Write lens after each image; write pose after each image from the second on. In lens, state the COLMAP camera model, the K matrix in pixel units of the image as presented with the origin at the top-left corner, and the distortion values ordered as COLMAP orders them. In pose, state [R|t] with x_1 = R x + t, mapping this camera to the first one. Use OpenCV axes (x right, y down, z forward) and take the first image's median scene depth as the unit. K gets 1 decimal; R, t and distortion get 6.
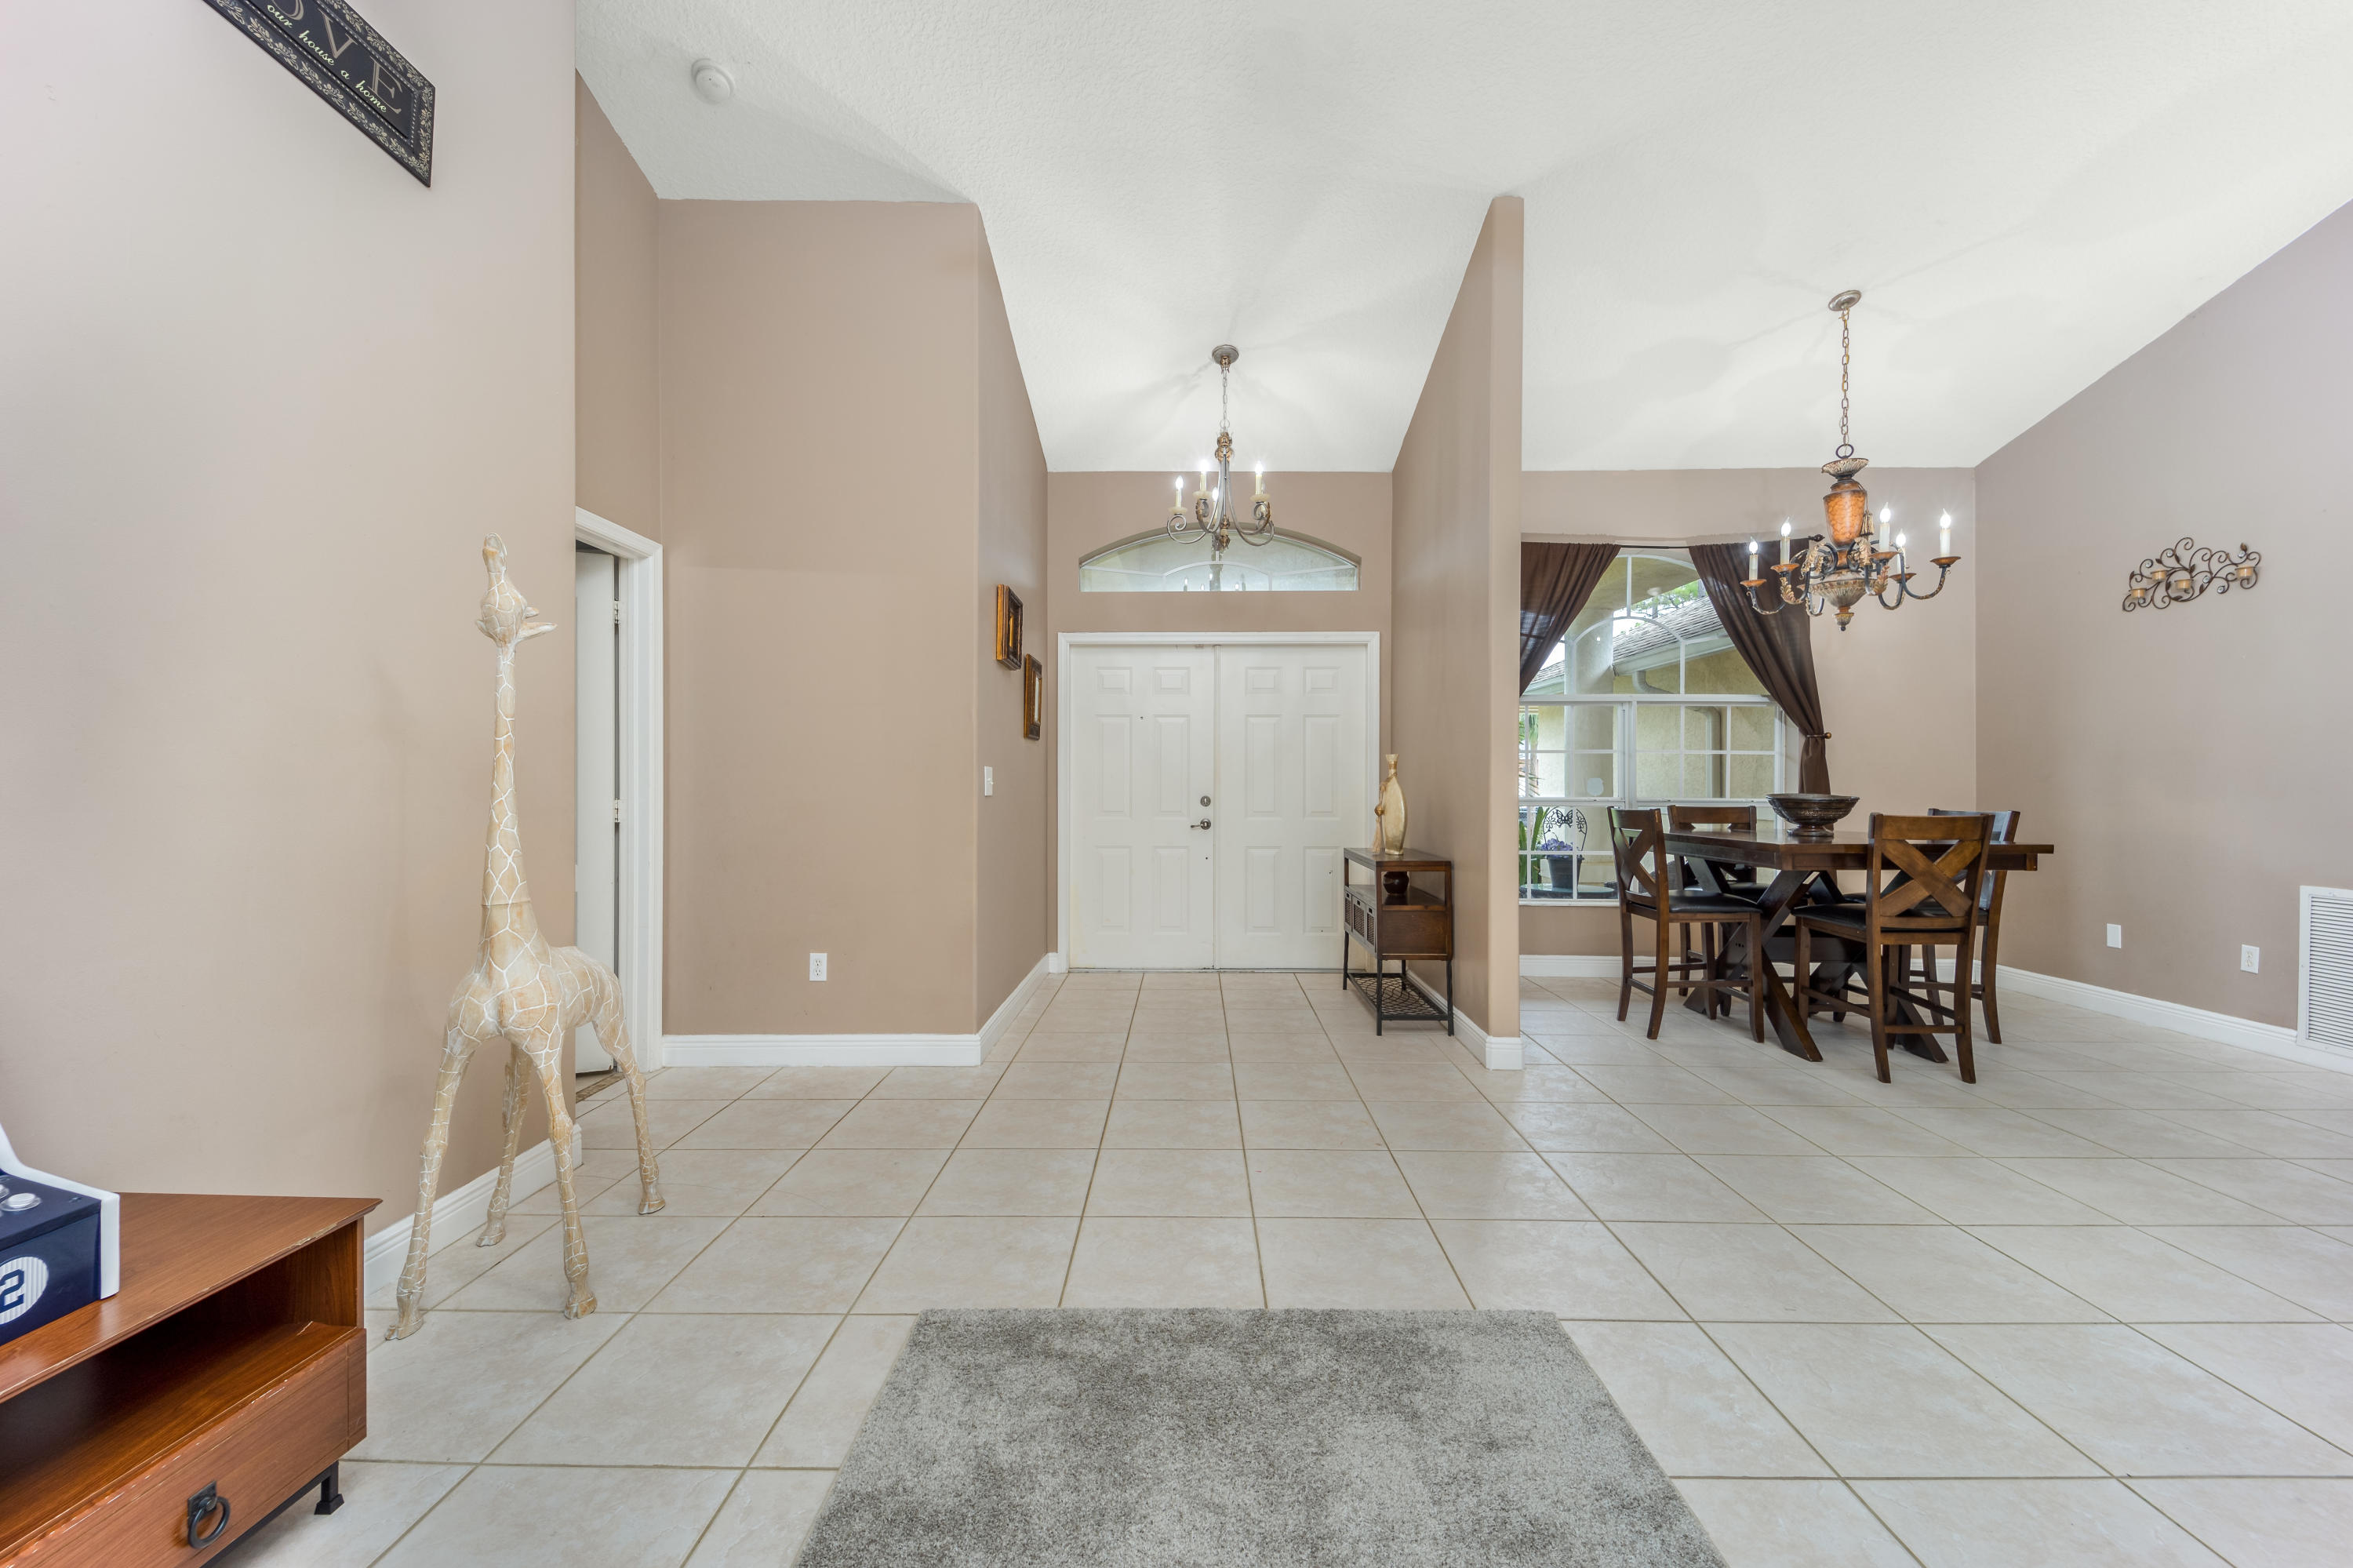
lens RADIAL K [[945.7, 0, 1179.8], [0, 945.7, 784.0], [0, 0, 1]] dist [0.039670, -0.021939]
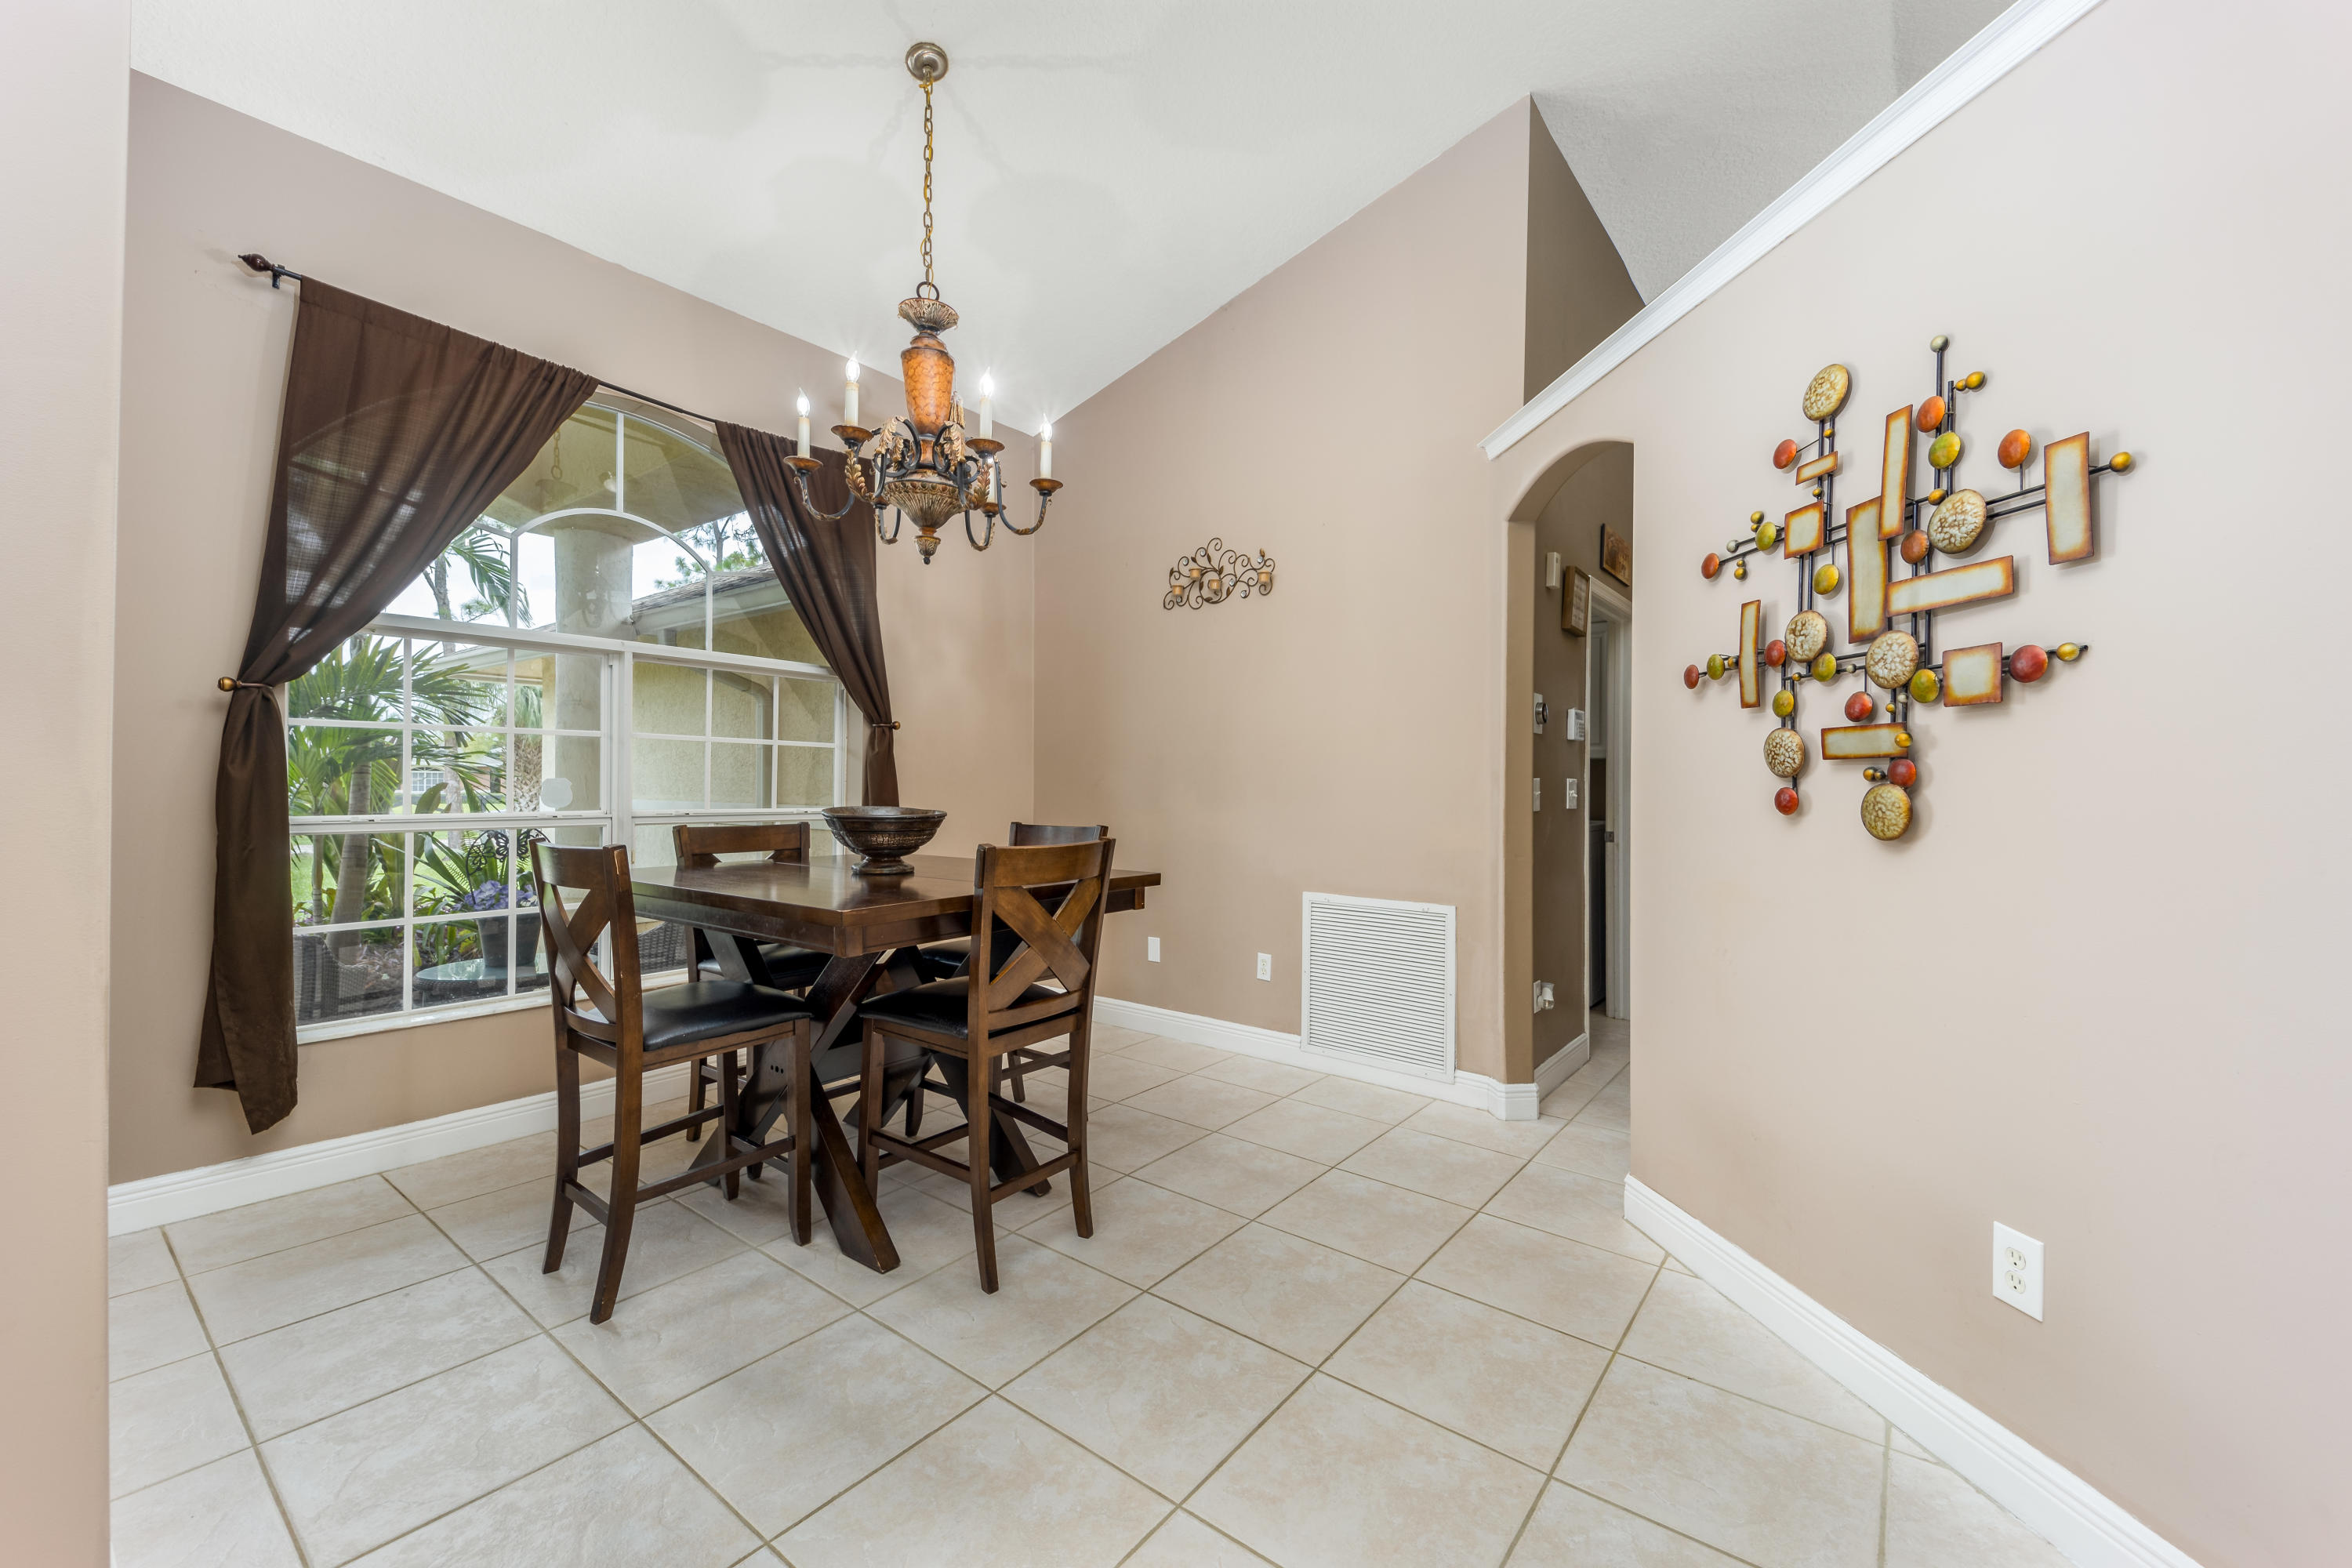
lens RADIAL K [[945.3, 0, 1179.2], [0, 945.3, 784.0], [0, 0, 1]] dist [0.039670, -0.021939]
pose [[0.618174, 0.003007, 0.786035, 0.279192], [-0.007506, 0.999970, 0.002077, -0.008754], [-0.786005, -0.007184, 0.618178, 0.449310]]
